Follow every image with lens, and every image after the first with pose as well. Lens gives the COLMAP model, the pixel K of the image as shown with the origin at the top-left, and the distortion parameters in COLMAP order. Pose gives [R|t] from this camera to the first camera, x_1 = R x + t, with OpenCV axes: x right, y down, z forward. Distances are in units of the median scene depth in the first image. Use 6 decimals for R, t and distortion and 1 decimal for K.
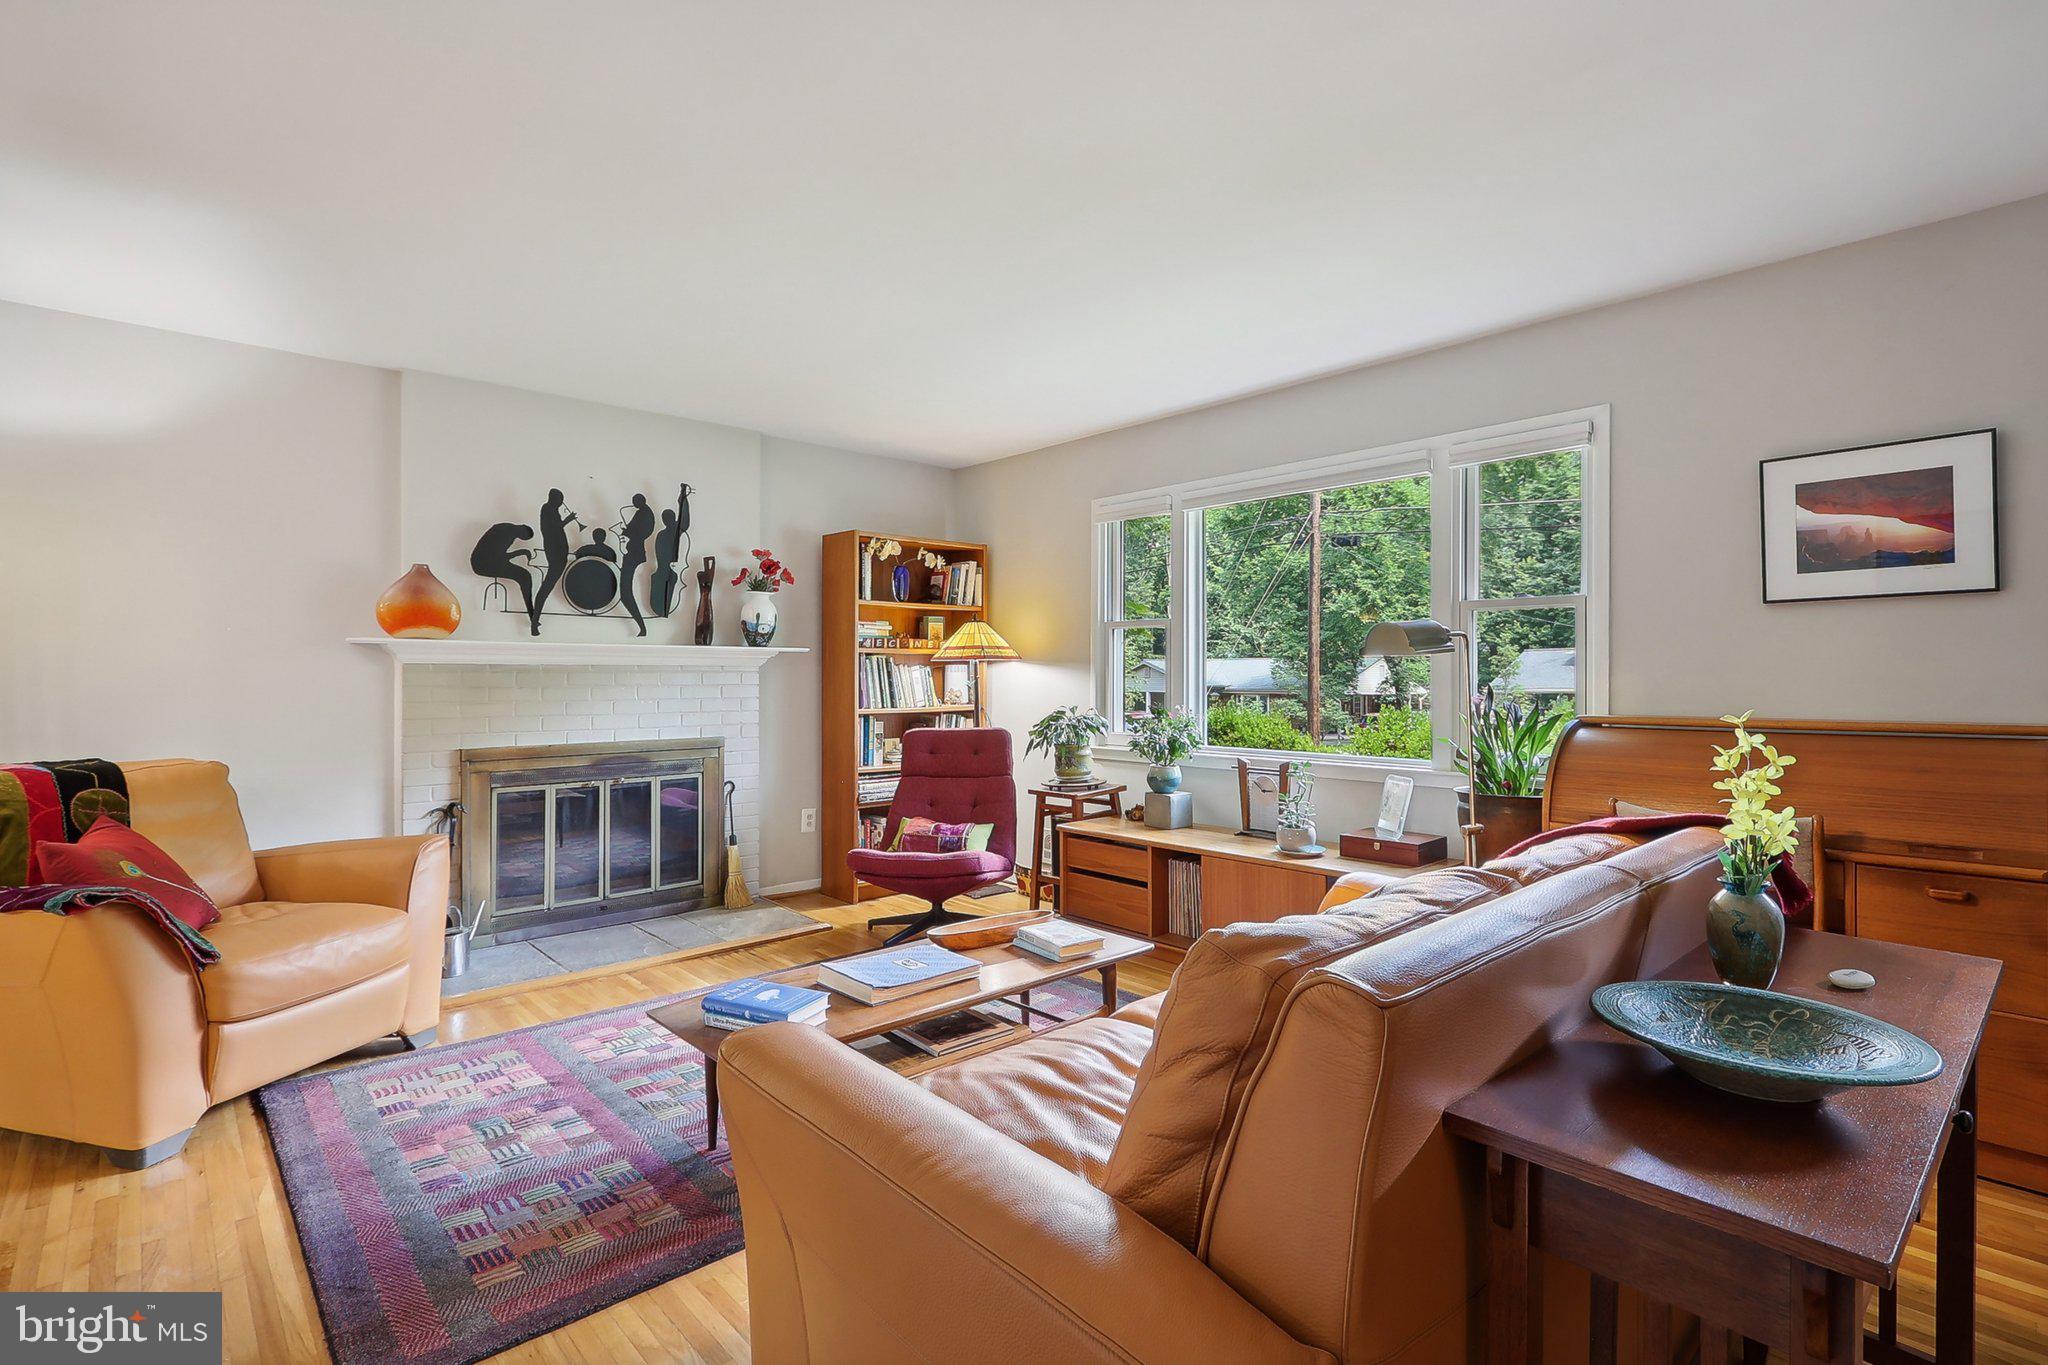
lens RADIAL K [[961.3, 0, 996.0], [0, 961.3, 669.7], [0, 0, 1]] dist [-0.000344, -0.001395]
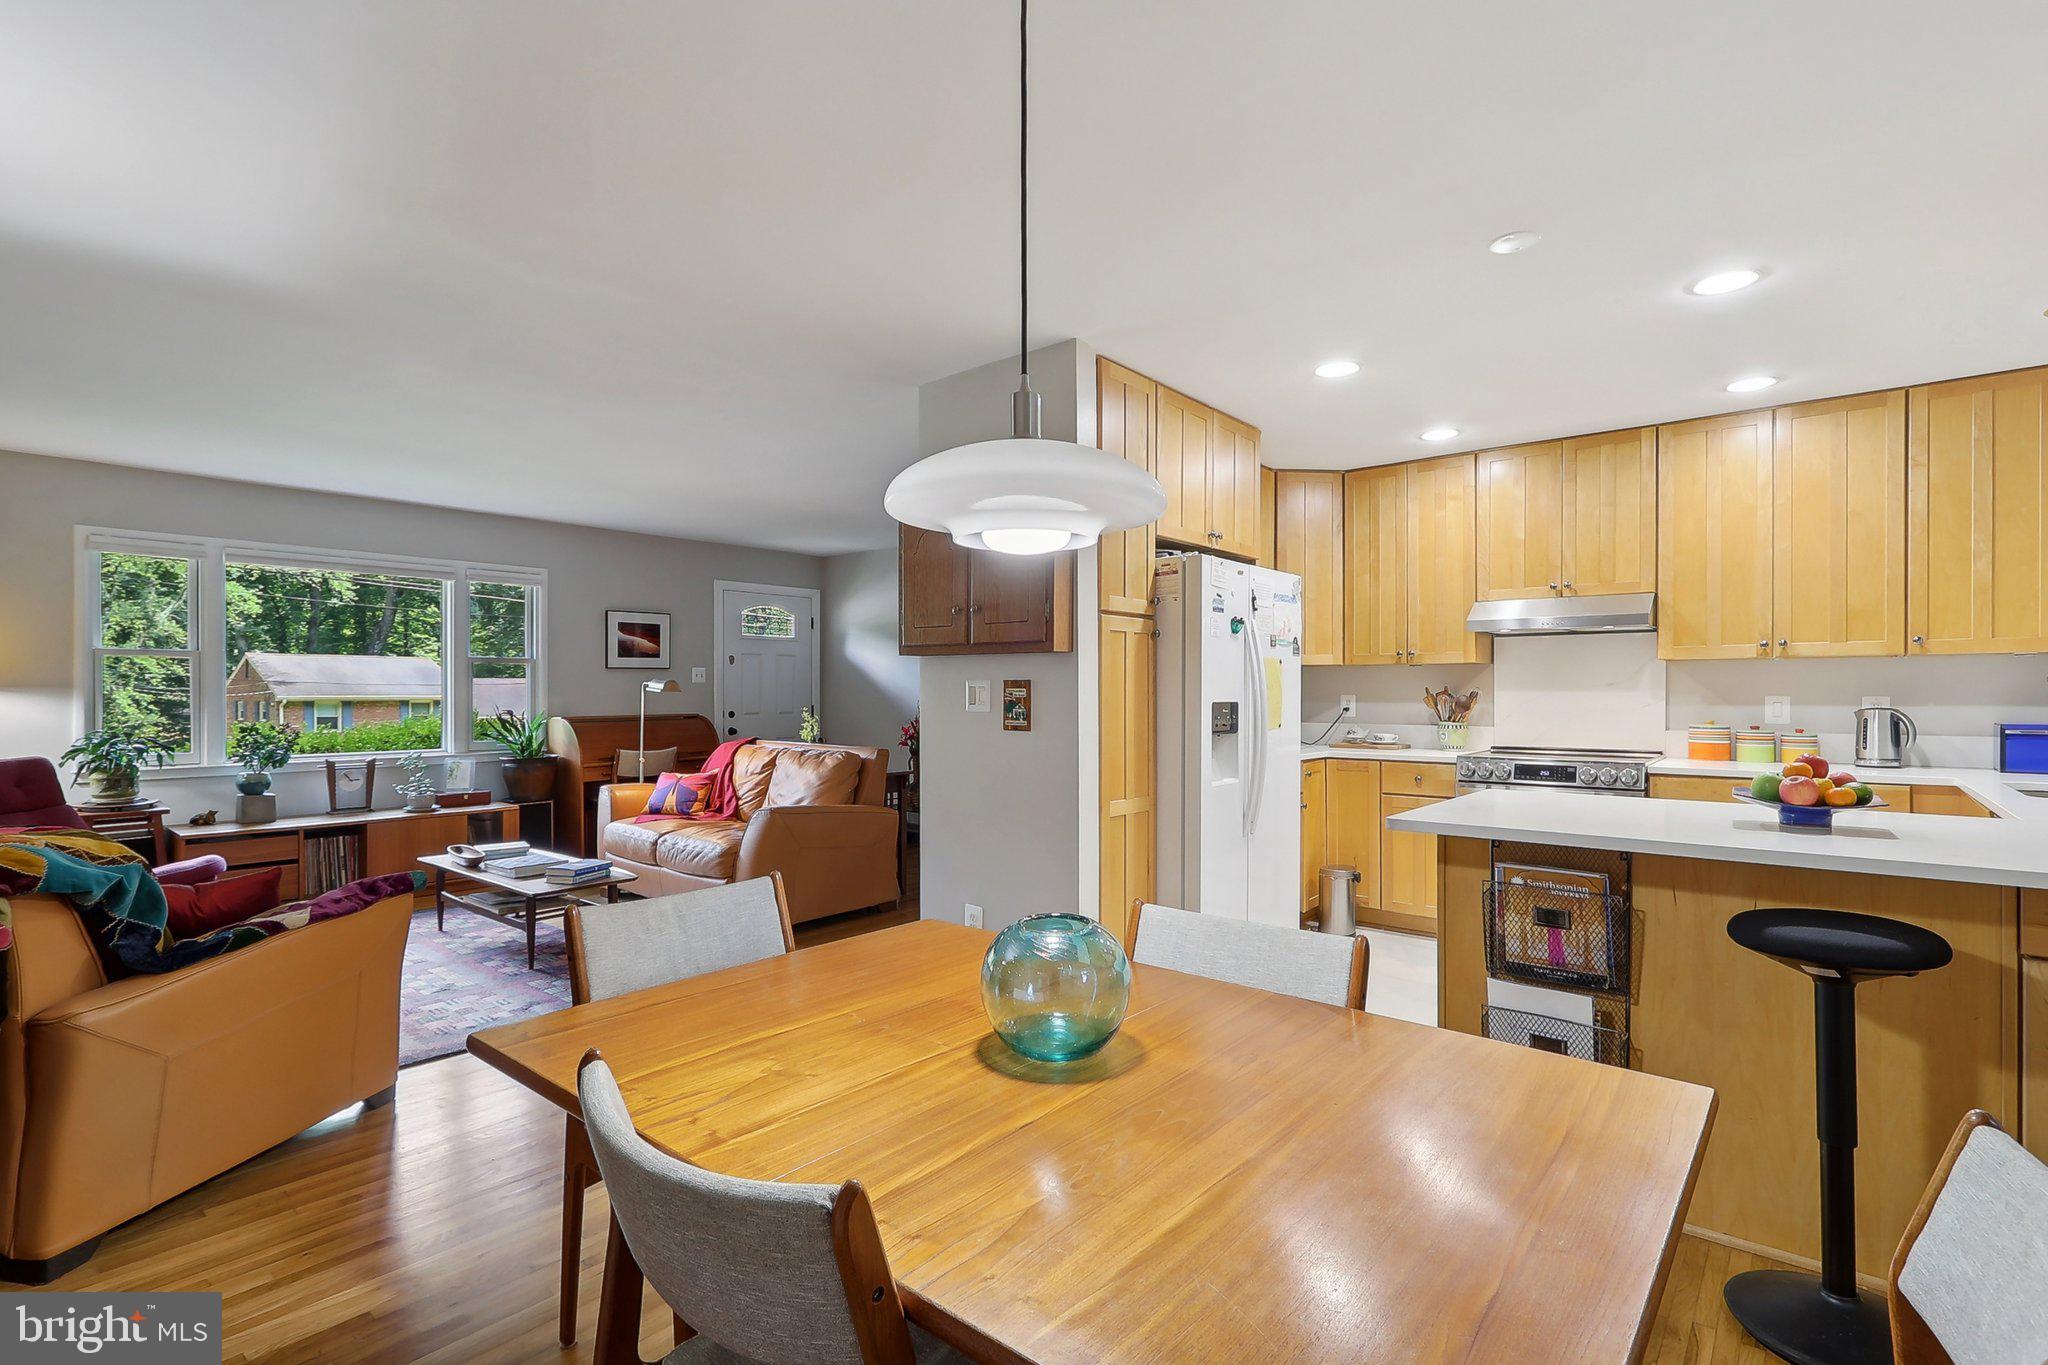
lens RADIAL K [[961.3, 0, 1032.1], [0, 961.3, 697.6], [0, 0, 1]] dist [-0.000344, -0.001395]
pose [[-0.143914, -0.005508, 0.989575, -1.240637], [-0.006515, 0.999968, 0.004619, -0.009771], [-0.989569, -0.005782, -0.143946, 0.197168]]
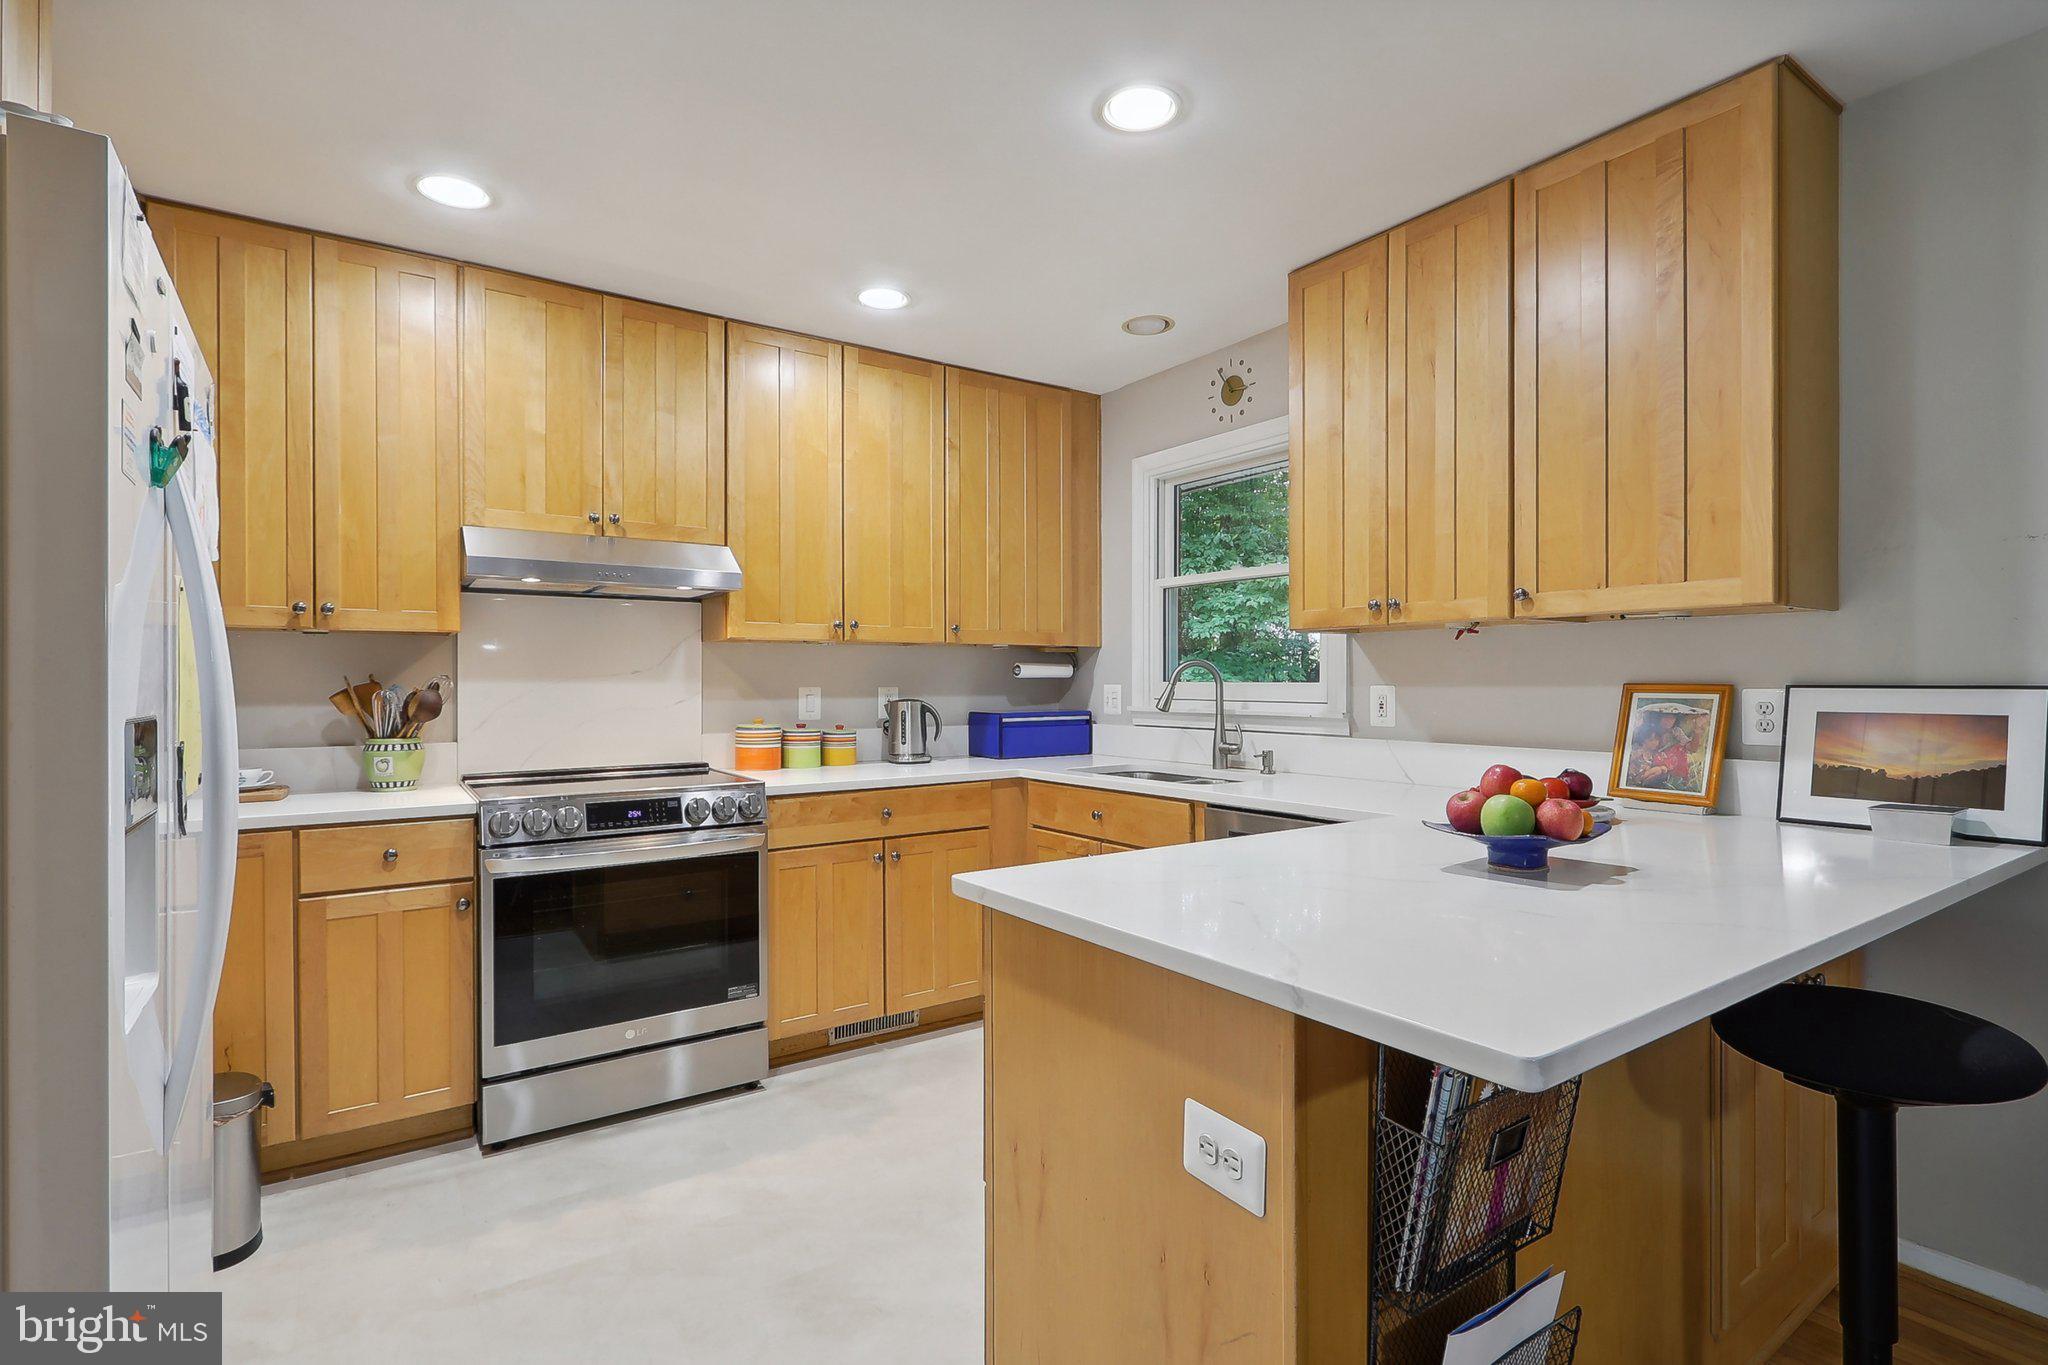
lens RADIAL K [[961.3, 0, 1014.7], [0, 961.3, 684.5], [0, 0, 1]] dist [-0.000344, -0.001395]
pose [[-0.990320, 0.002750, 0.138777, -0.651114], [0.002254, 0.999991, -0.003730, -0.010837], [-0.138786, -0.003381, -0.990317, 0.104714]]
